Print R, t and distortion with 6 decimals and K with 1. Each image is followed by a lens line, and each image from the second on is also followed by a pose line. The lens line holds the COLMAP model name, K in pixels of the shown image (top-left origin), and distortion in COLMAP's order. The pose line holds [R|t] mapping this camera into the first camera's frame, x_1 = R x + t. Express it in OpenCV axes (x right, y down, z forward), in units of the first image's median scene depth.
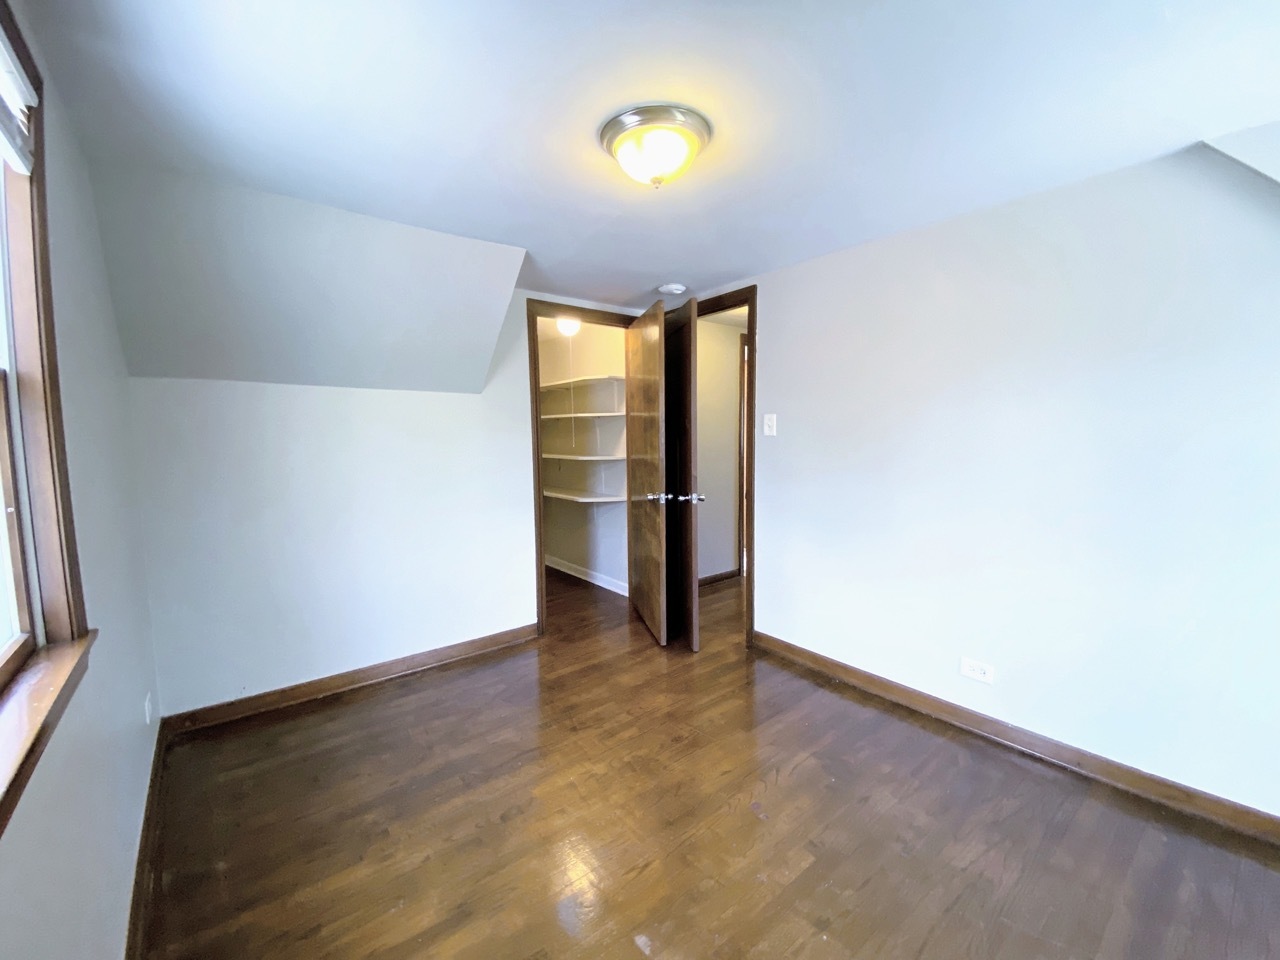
lens RADIAL K [[525.4, 0, 636.9], [0, 525.4, 476.4], [0, 0, 1]] dist [0.055251, -0.031598]
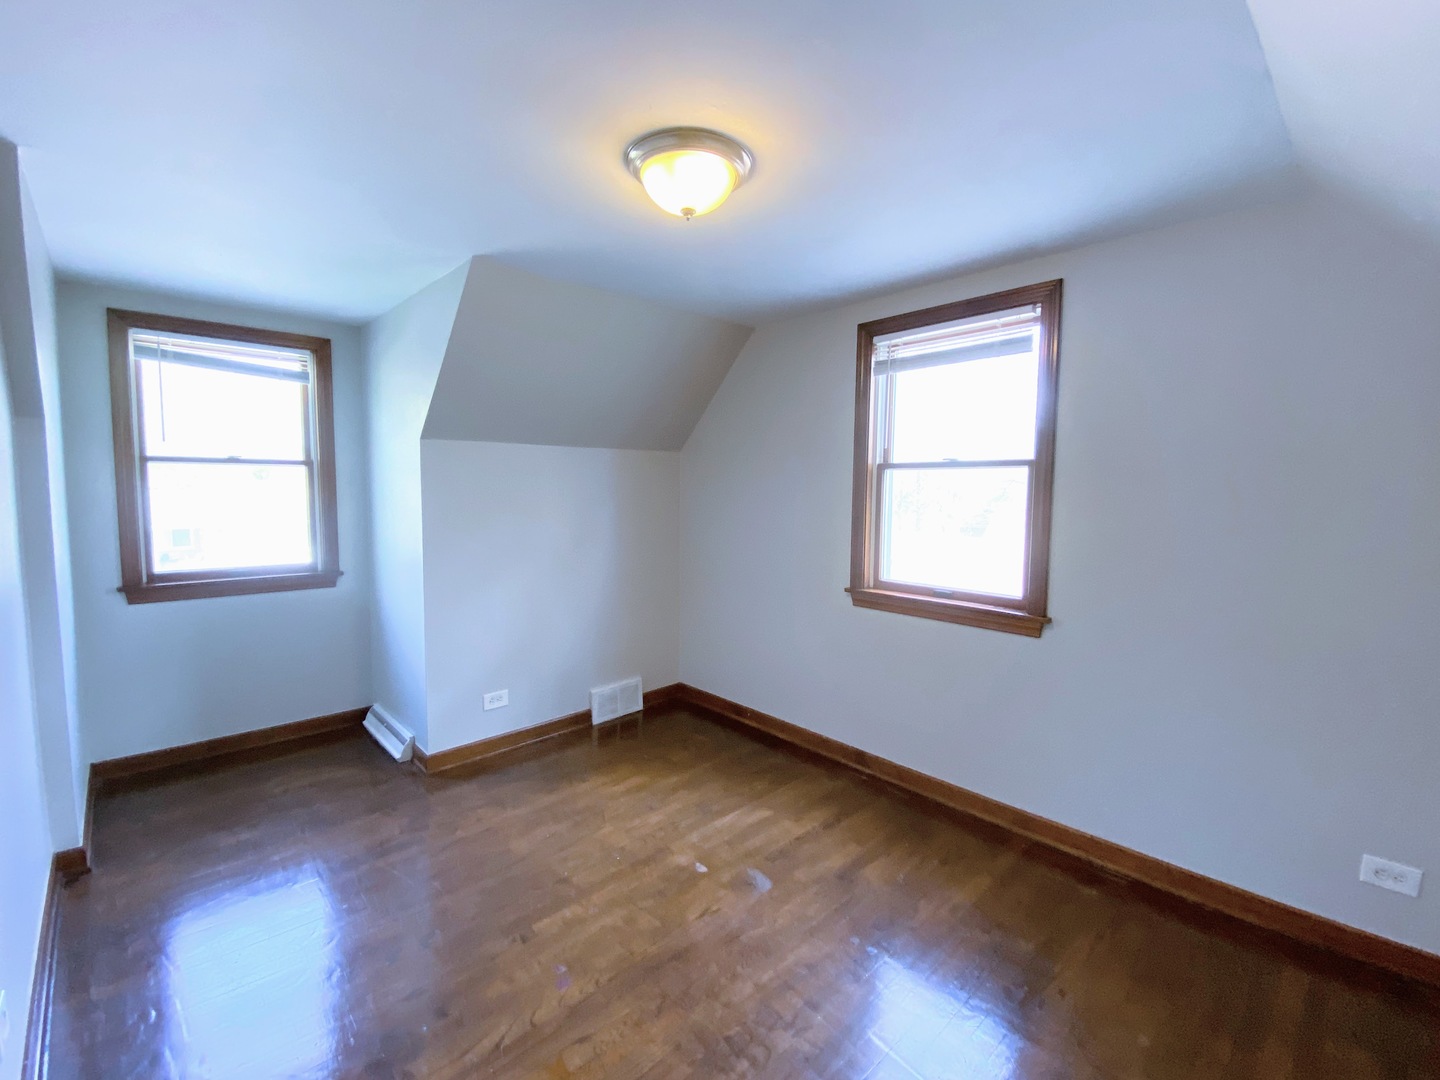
lens RADIAL K [[591.1, 0, 716.5], [0, 591.1, 536.0], [0, 0, 1]] dist [0.055251, -0.031598]
pose [[-0.996666, 0.009830, -0.080990, 0.075586], [-0.003544, 0.986563, 0.163344, -0.189113], [0.081508, 0.163086, -0.983239, 2.025042]]
